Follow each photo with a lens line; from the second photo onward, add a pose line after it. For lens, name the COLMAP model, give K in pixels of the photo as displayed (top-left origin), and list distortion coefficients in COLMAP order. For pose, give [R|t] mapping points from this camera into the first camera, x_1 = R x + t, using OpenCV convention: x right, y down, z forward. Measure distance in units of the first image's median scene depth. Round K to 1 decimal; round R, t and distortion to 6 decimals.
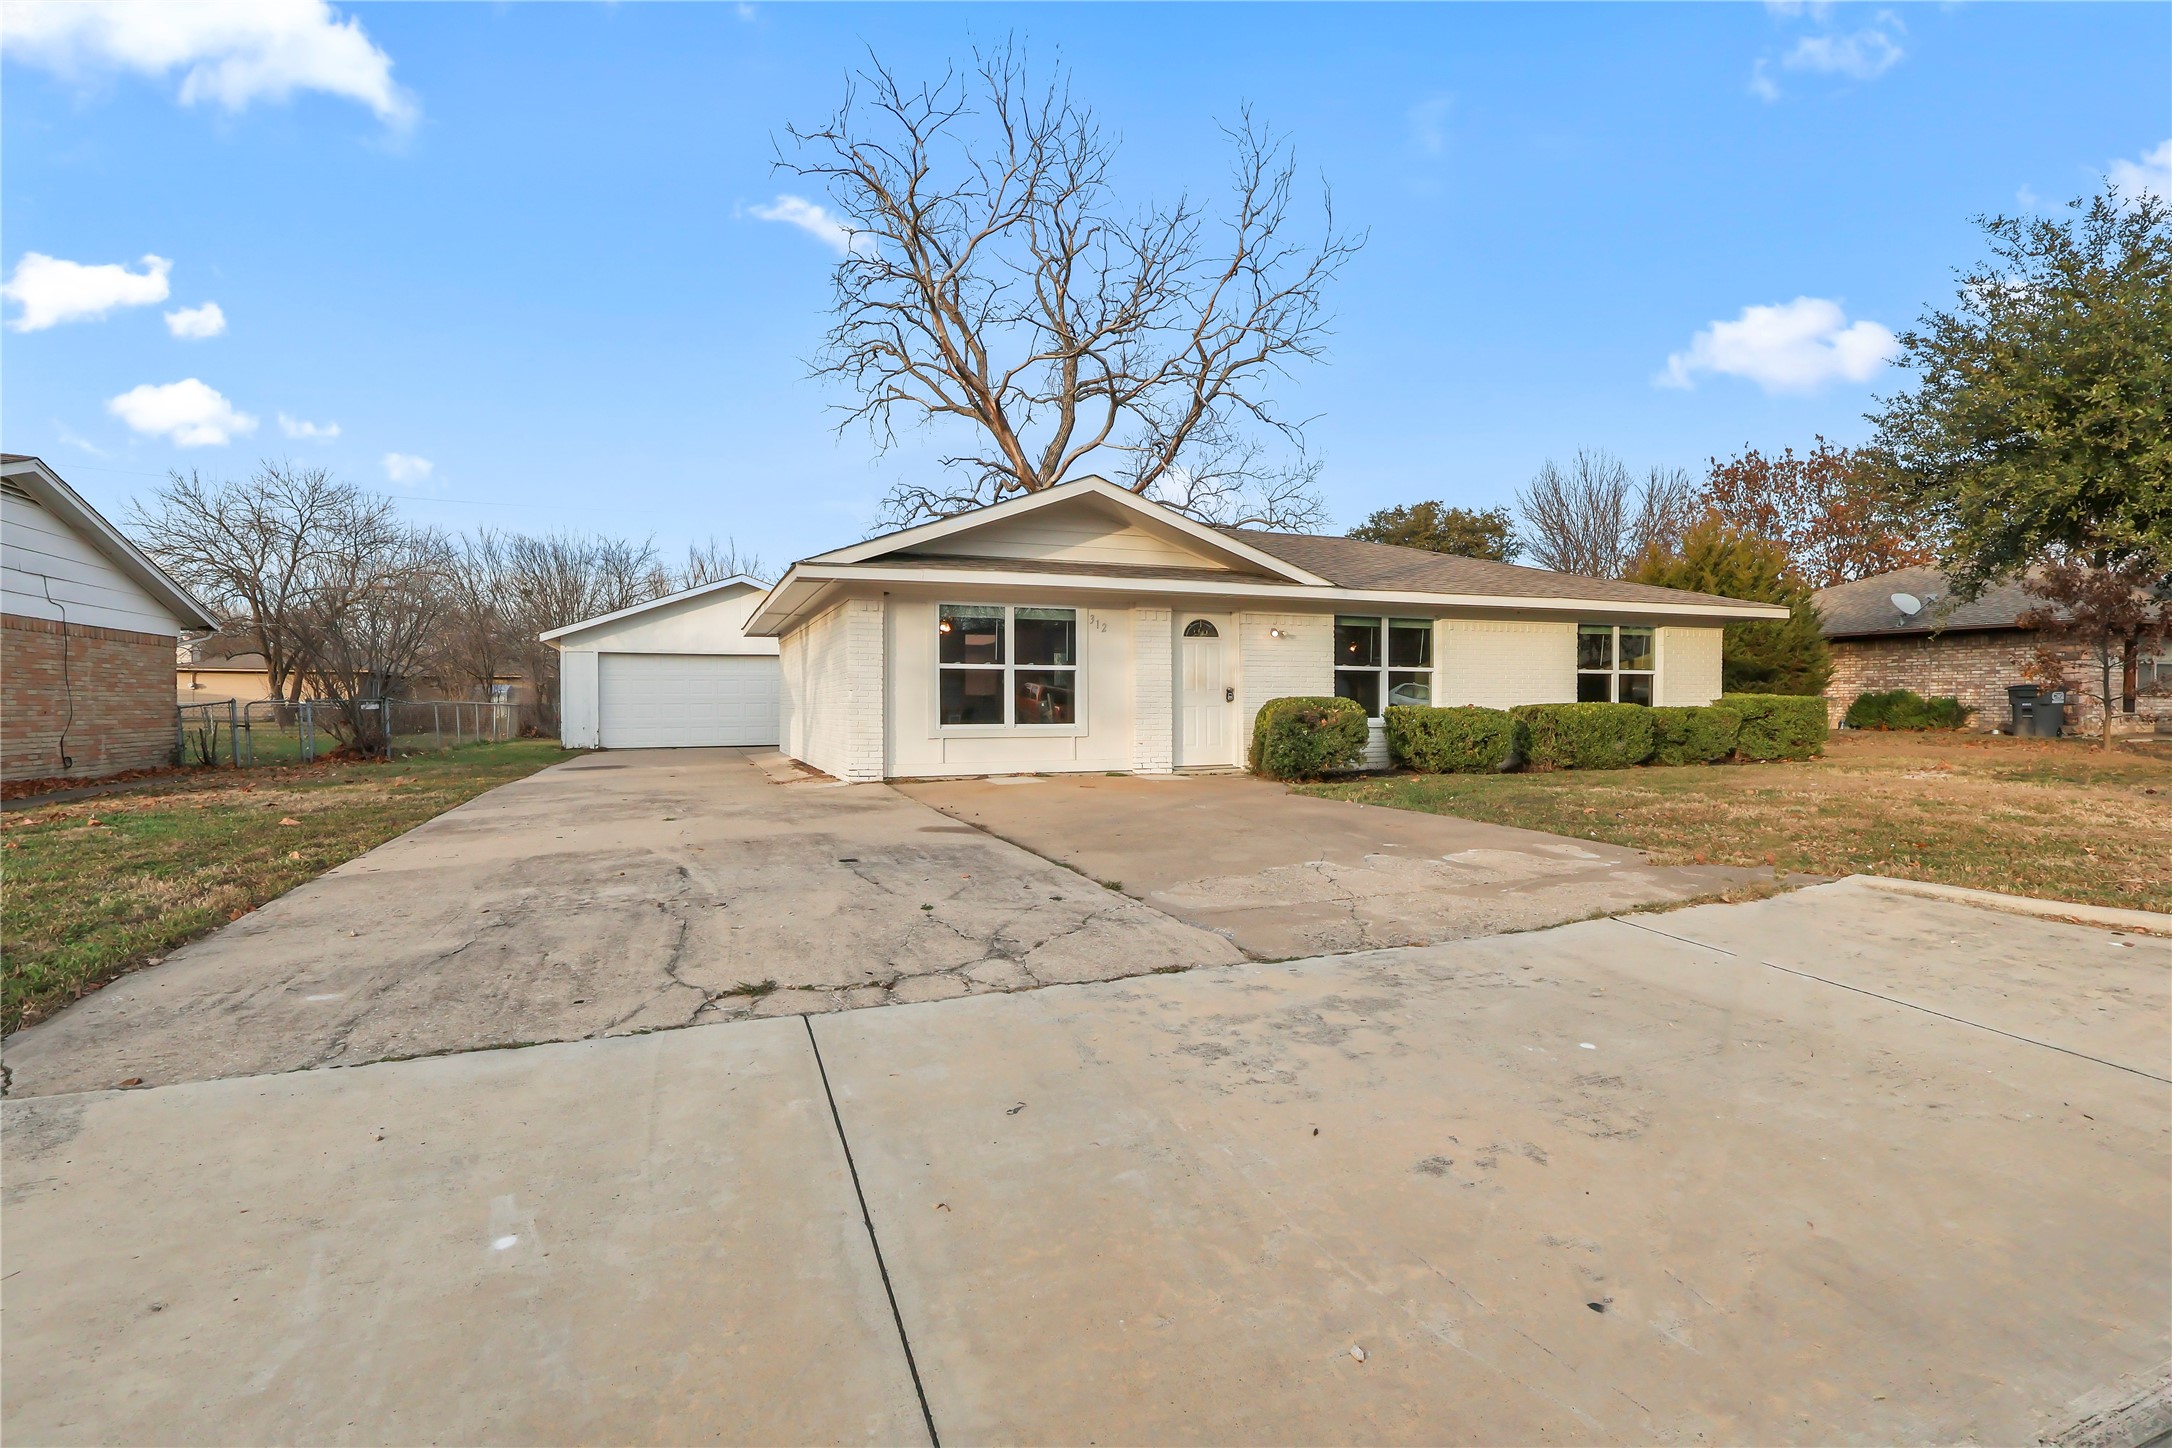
lens RADIAL K [[1018.1, 0, 1075.3], [0, 1018.1, 712.7], [0, 0, 1]] dist [-0.002092, -0.000211]
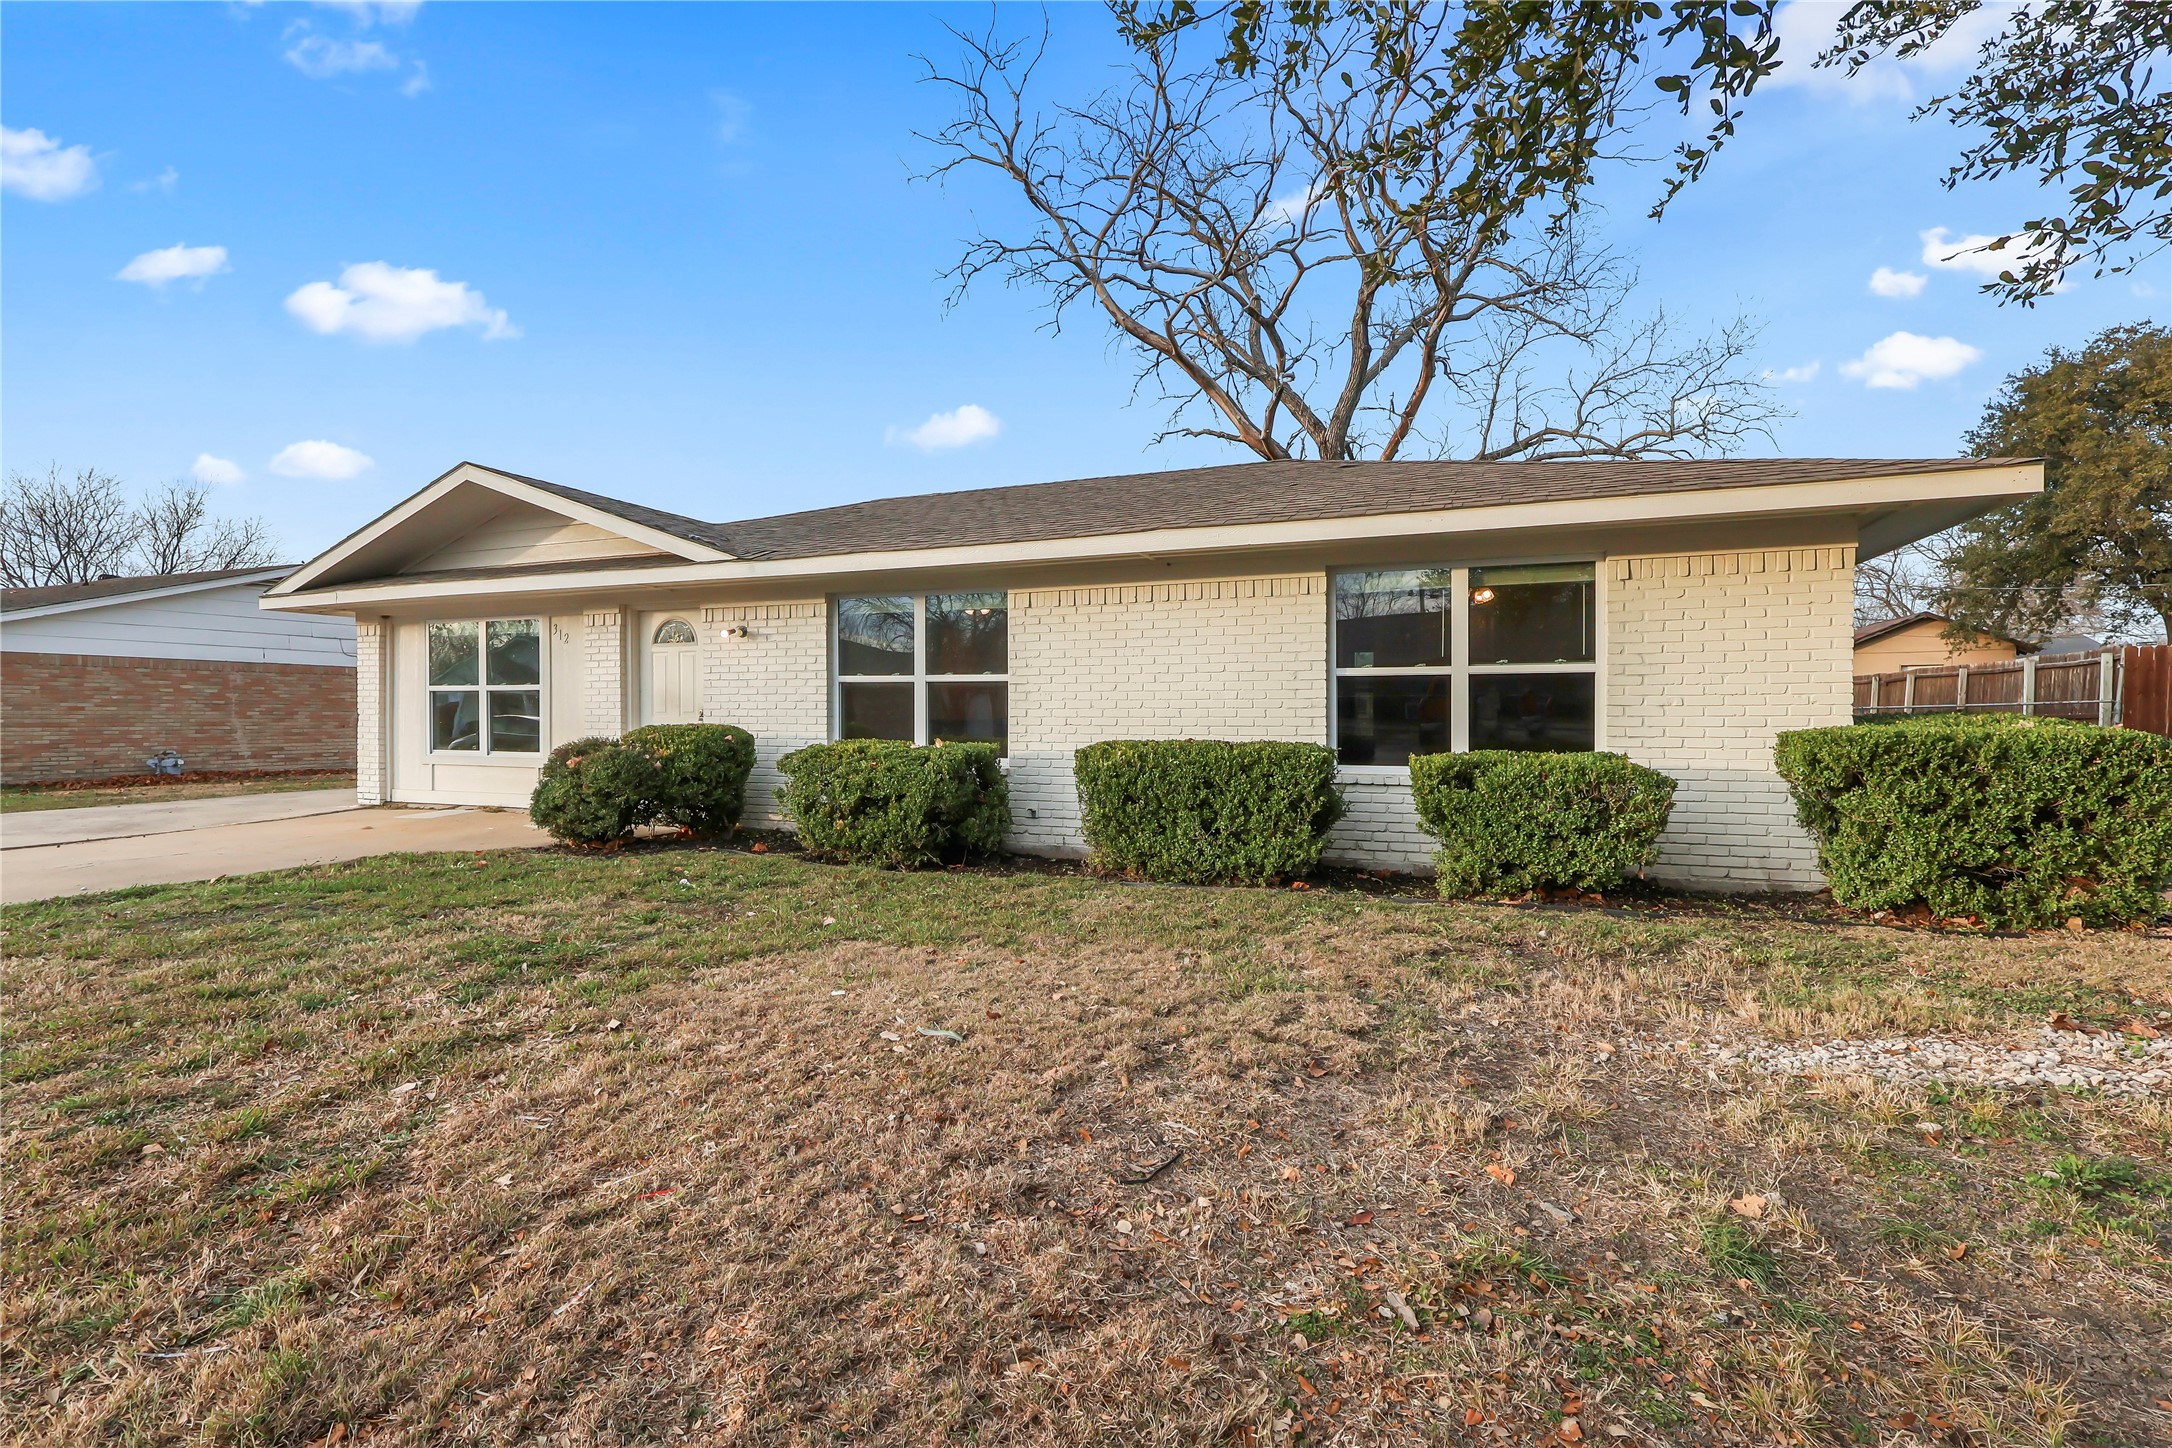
lens RADIAL K [[1018.1, 0, 1082.4], [0, 1018.1, 724.9], [0, 0, 1]] dist [-0.002092, -0.000211]
pose [[0.700314, 0.012868, -0.713718, 0.815535], [-0.007508, 0.999915, 0.010661, -0.021289], [0.713795, -0.002108, 0.700352, 0.628371]]
